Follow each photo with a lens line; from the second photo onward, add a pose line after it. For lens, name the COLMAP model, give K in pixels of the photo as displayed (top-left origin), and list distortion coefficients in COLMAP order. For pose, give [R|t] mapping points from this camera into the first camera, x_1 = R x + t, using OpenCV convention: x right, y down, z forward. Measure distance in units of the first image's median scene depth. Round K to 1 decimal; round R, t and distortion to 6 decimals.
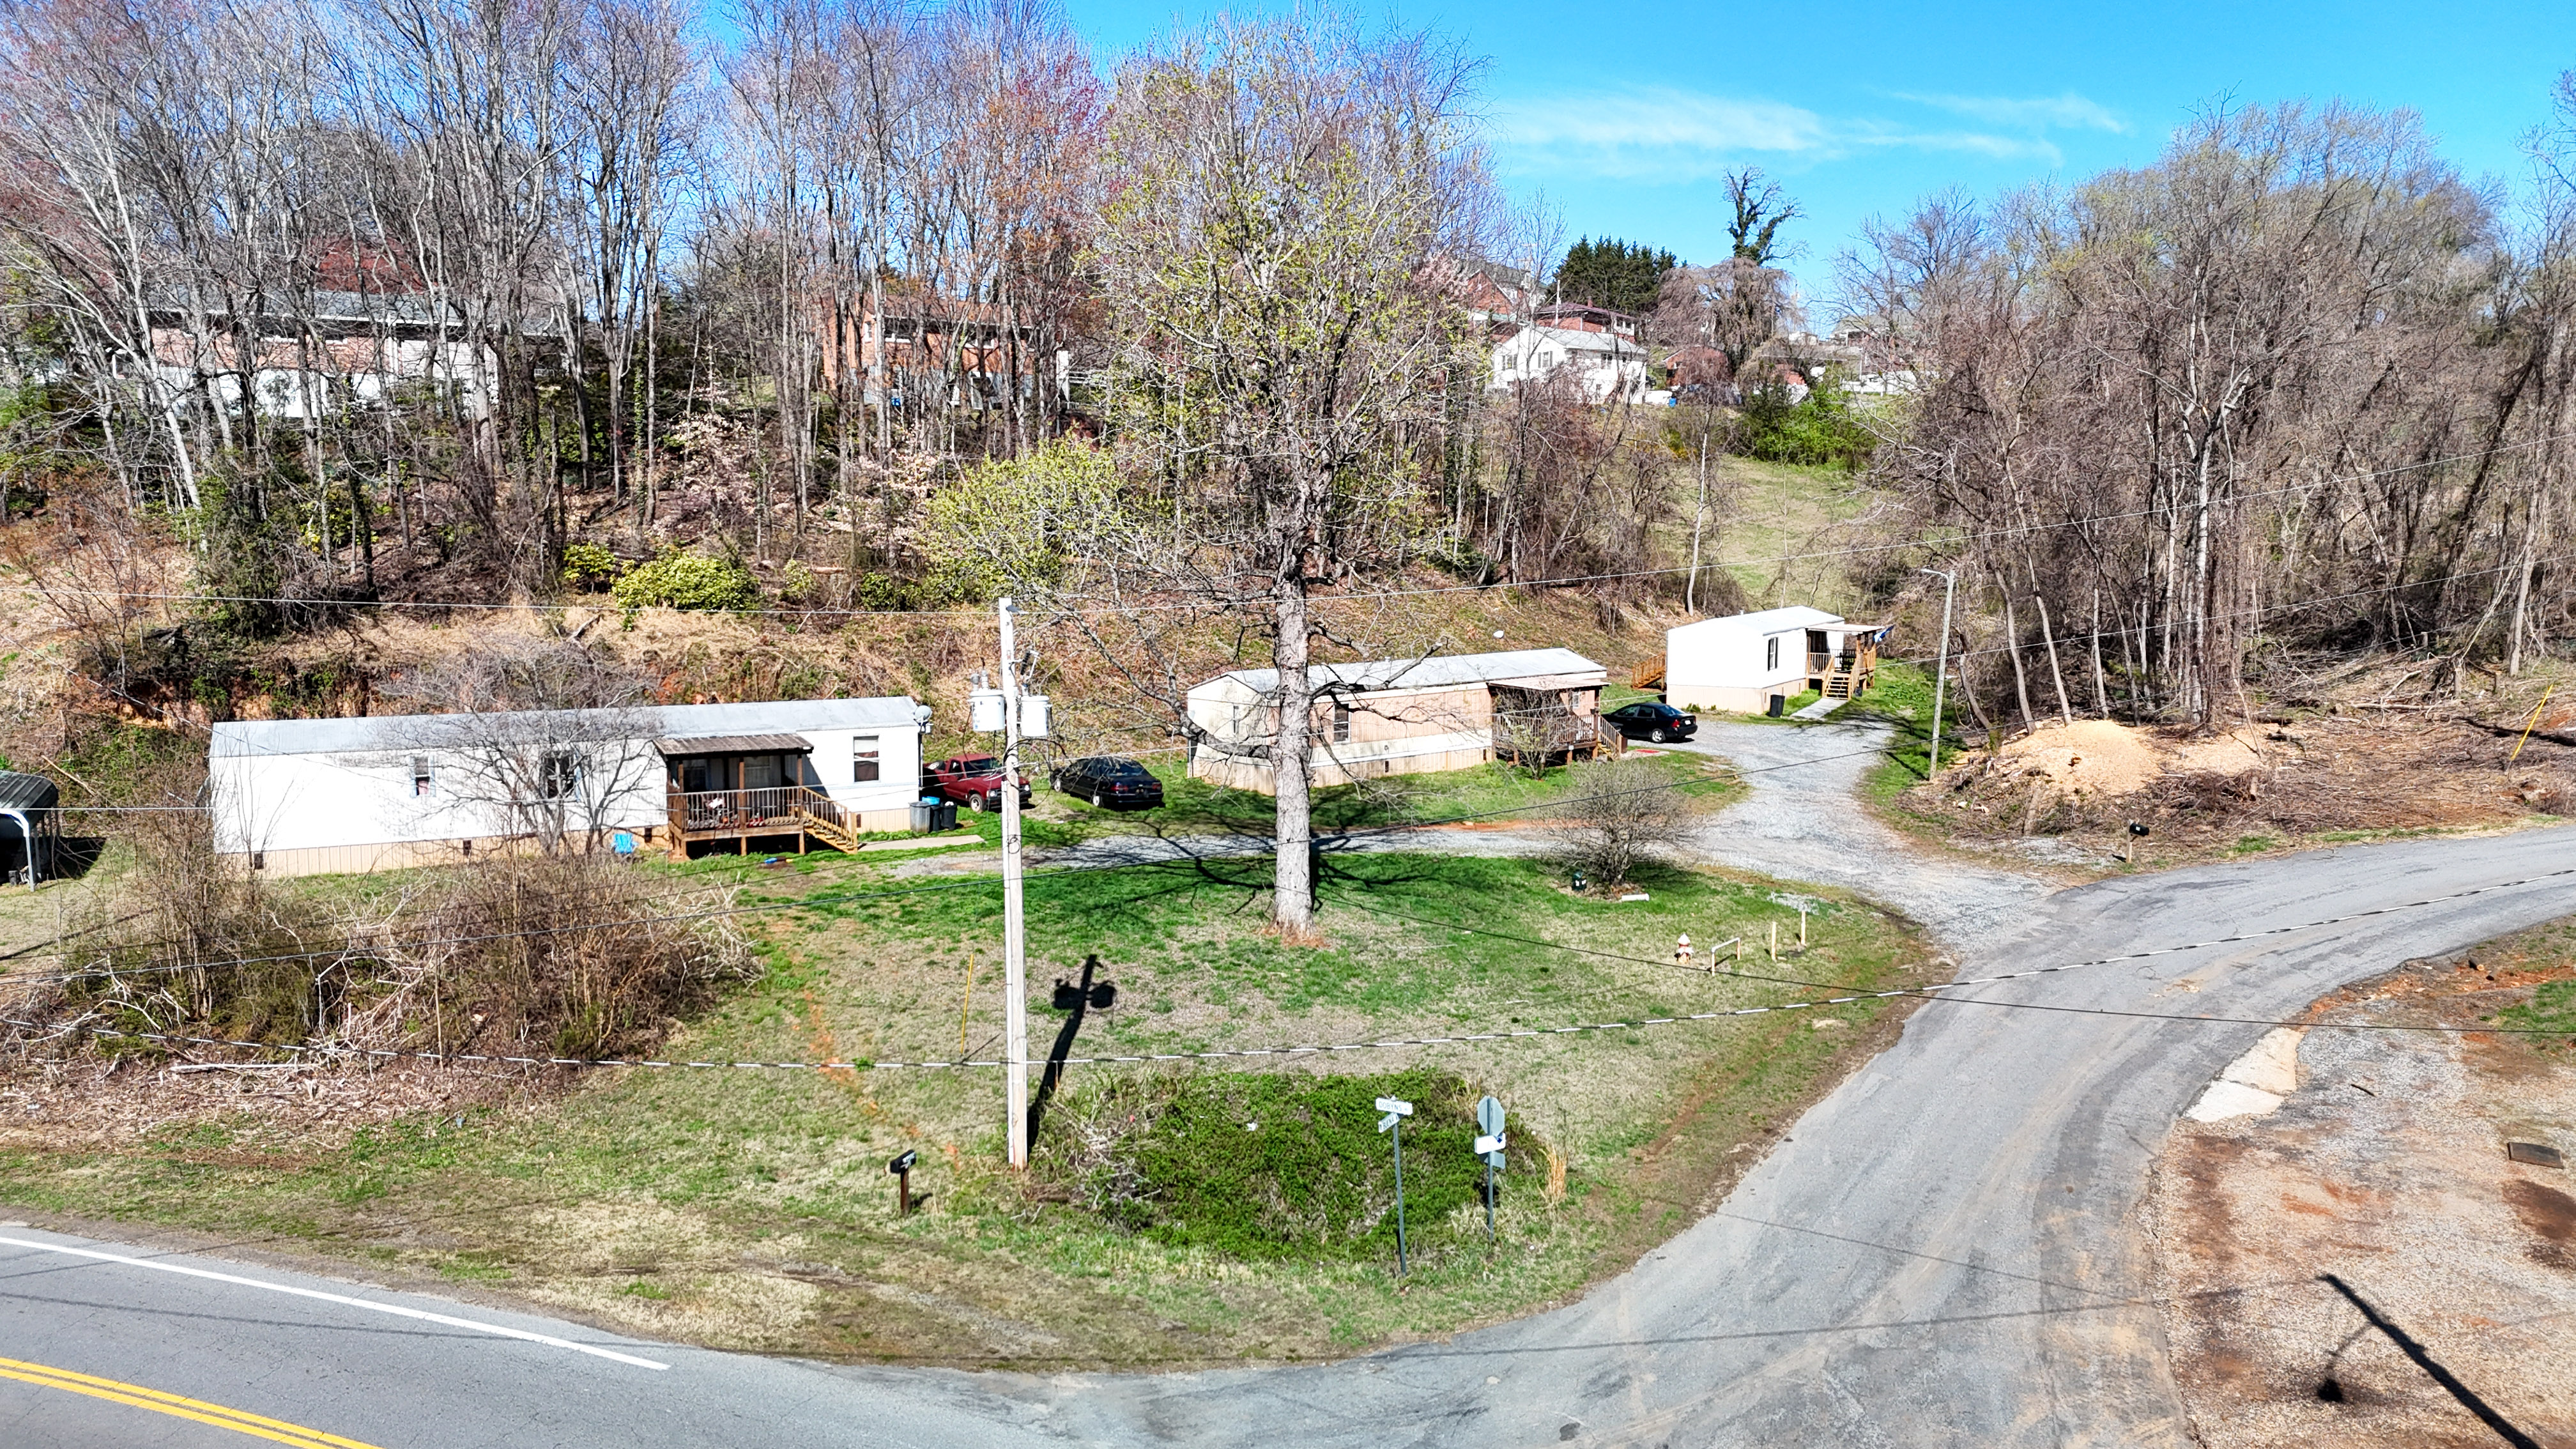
lens RADIAL K [[1886.2, 0, 1276.9], [0, 1886.2, 730.3], [0, 0, 1]] dist [0.058298, -0.037865]
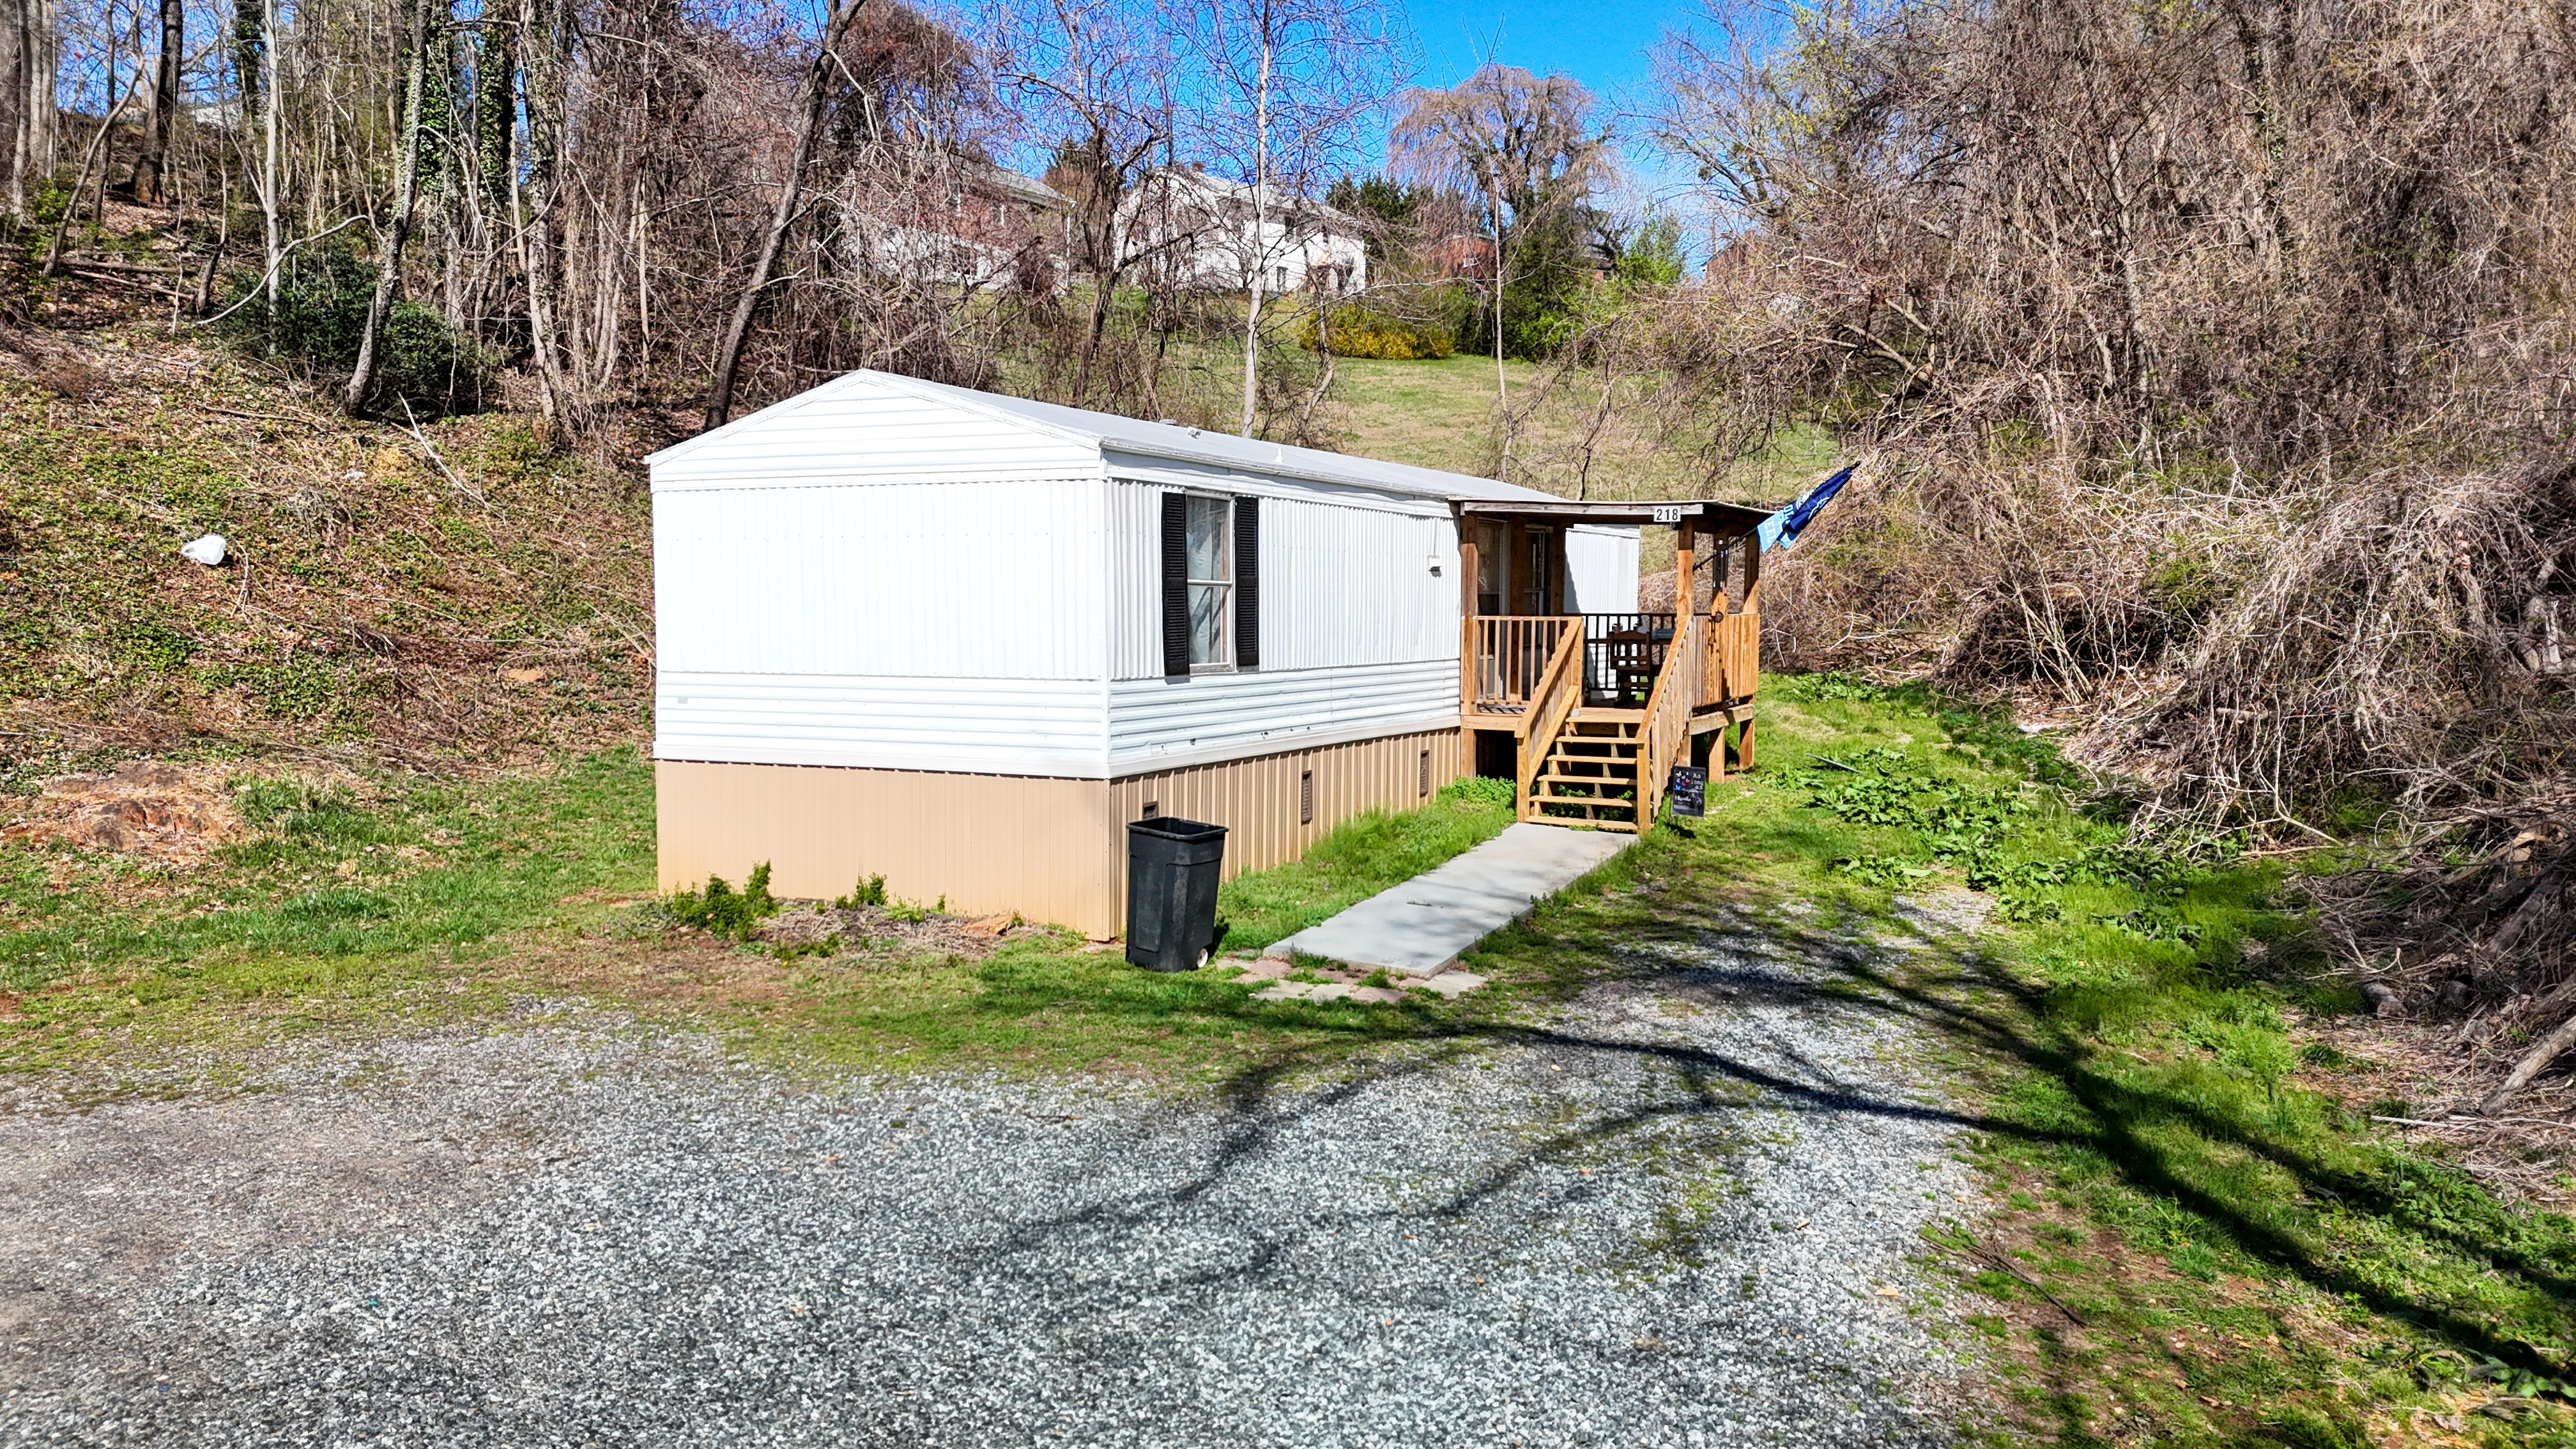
lens RADIAL K [[1886.2, 0, 1281.7], [0, 1886.2, 722.7], [0, 0, 1]] dist [0.058298, -0.037865]
pose [[0.997155, -0.003094, 0.075308, 0.498359], [0.006314, 0.999075, -0.042546, -0.039015], [-0.075107, 0.042901, 0.996252, 1.608697]]
